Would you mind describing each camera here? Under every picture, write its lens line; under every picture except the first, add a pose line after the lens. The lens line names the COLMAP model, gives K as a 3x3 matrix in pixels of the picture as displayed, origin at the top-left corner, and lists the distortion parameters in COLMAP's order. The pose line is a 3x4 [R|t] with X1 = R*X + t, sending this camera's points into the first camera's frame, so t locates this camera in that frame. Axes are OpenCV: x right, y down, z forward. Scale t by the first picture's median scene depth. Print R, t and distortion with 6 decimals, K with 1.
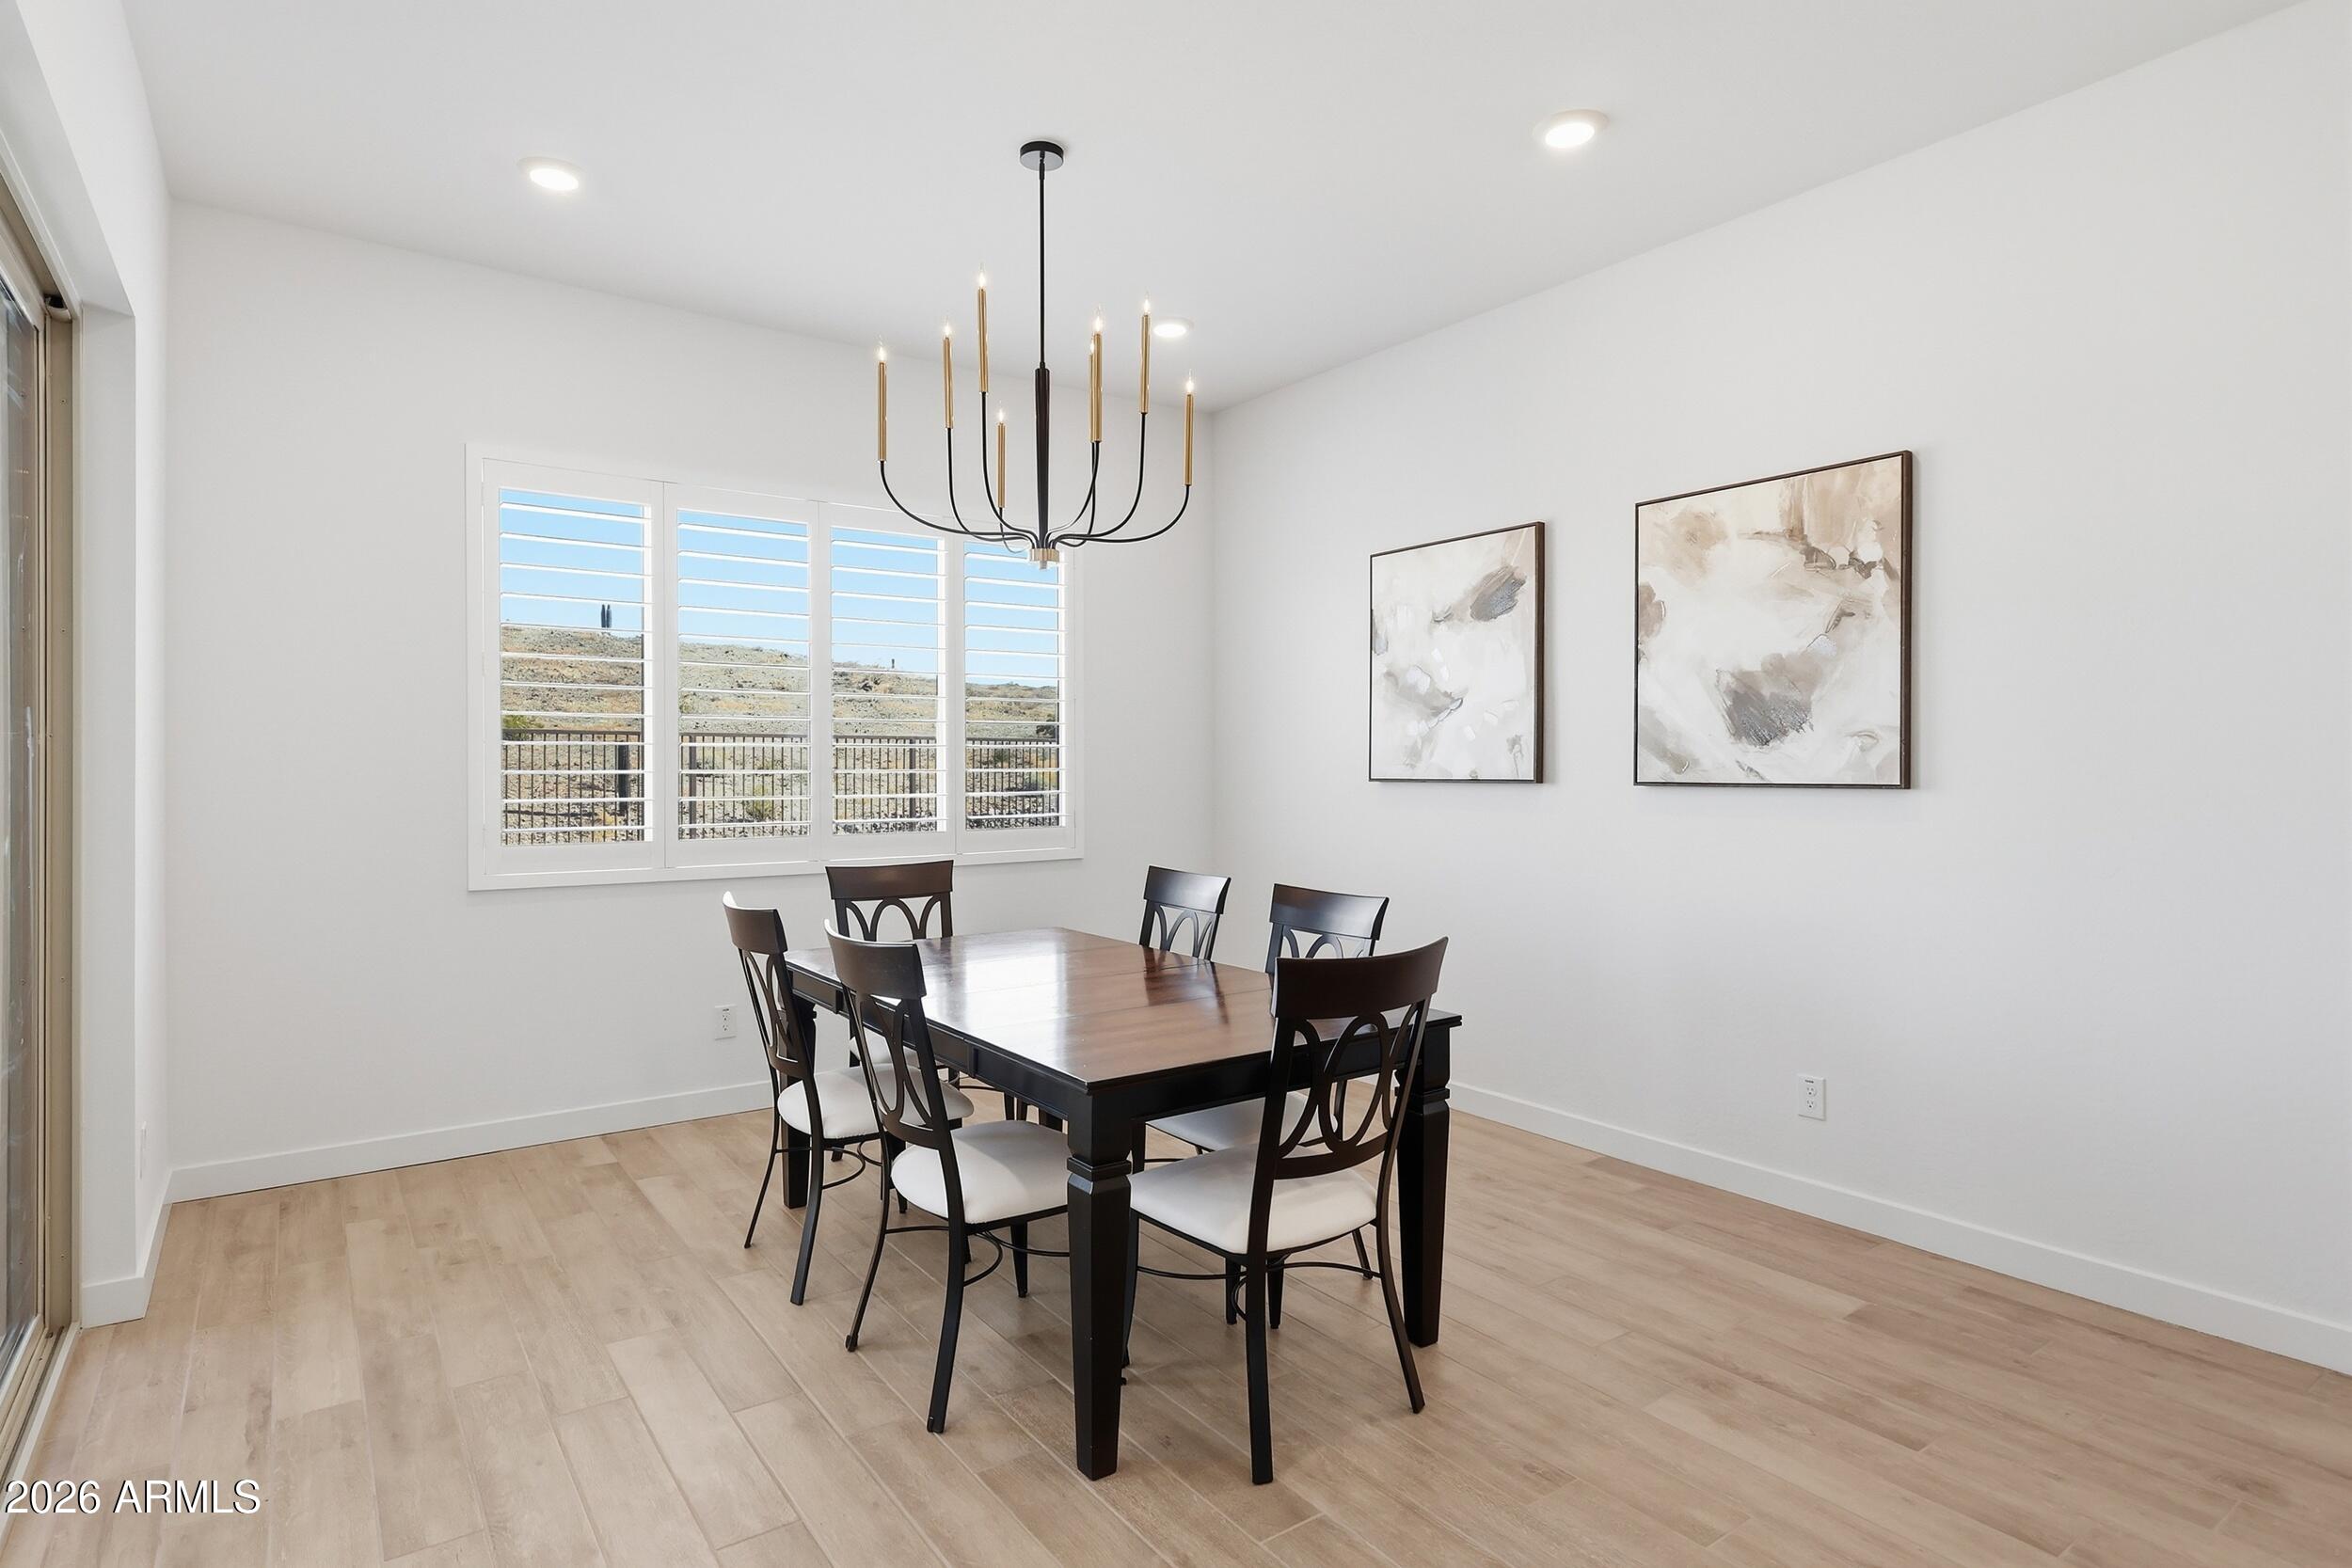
lens RADIAL K [[1211.2, 0, 1168.5], [0, 1211.2, 765.4], [0, 0, 1]] dist [-0.000407, -0.021145]
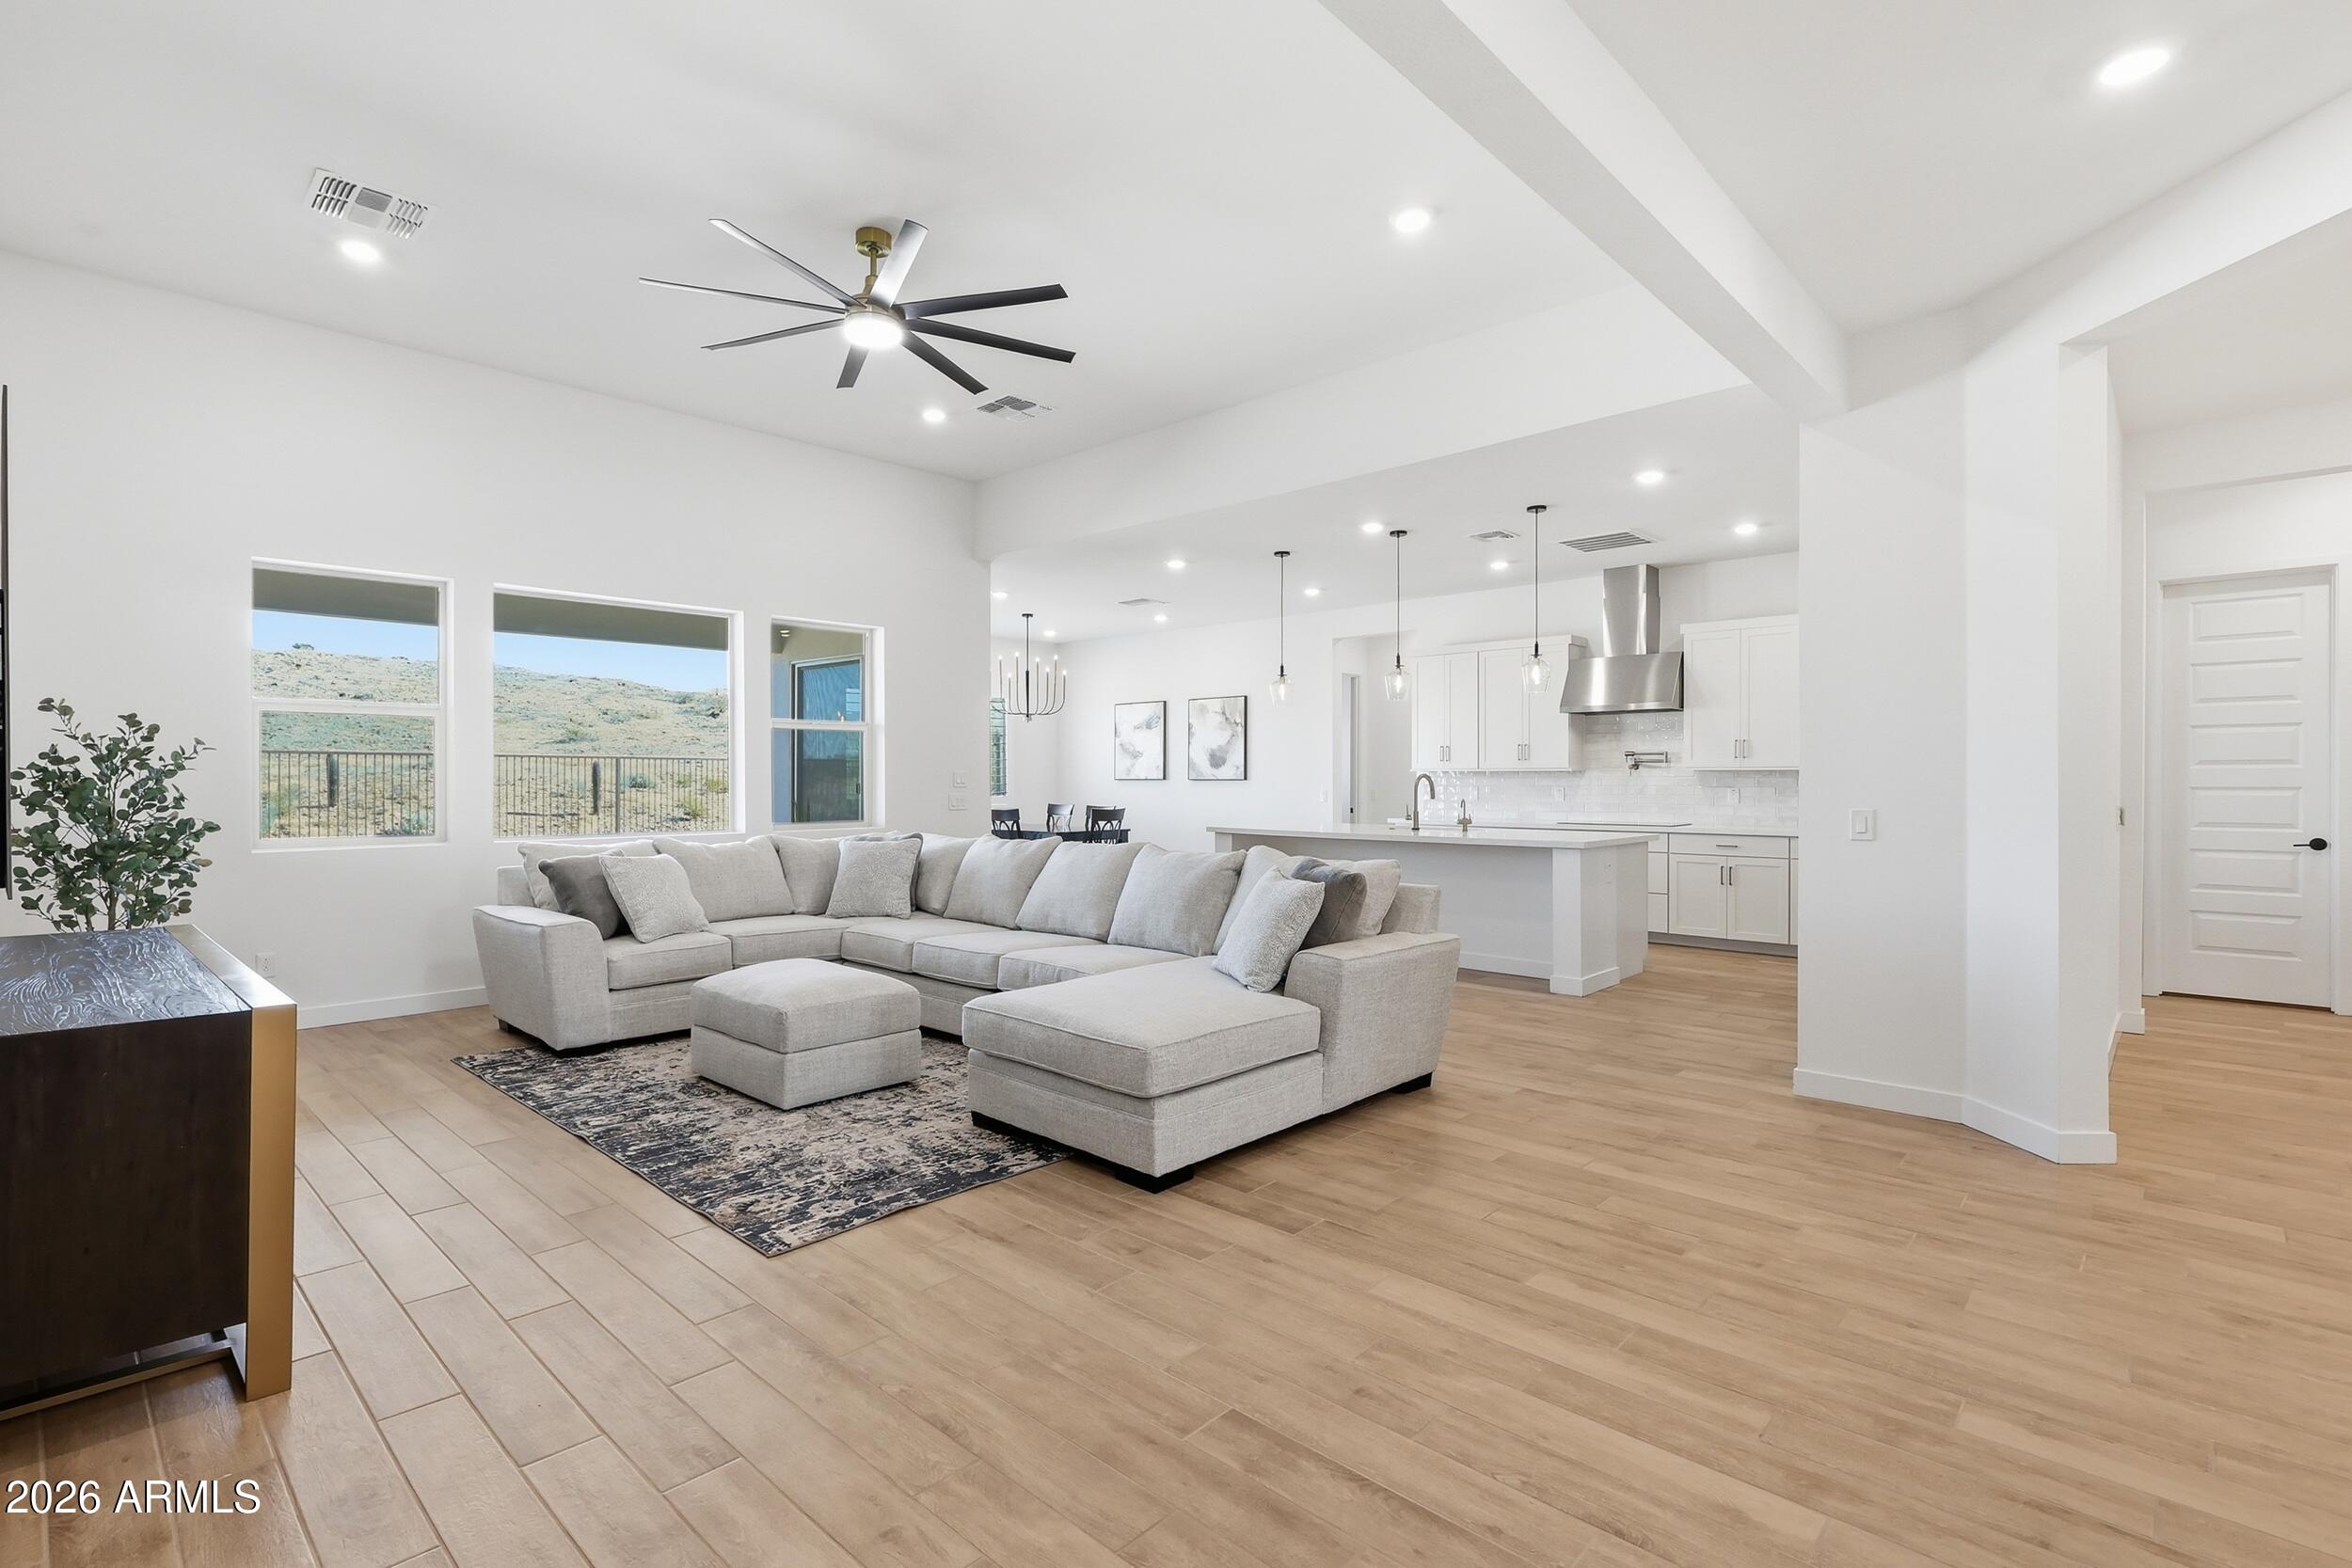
lens RADIAL K [[1091.6, 0, 1161.6], [0, 1091.6, 777.9], [0, 0, 1]] dist [0.000008, 0.000032]
pose [[0.981652, 0.000867, 0.190679, -0.309978], [0.000019, 0.999989, -0.004646, 0.026226], [-0.190681, 0.004565, 0.981641, -2.217737]]
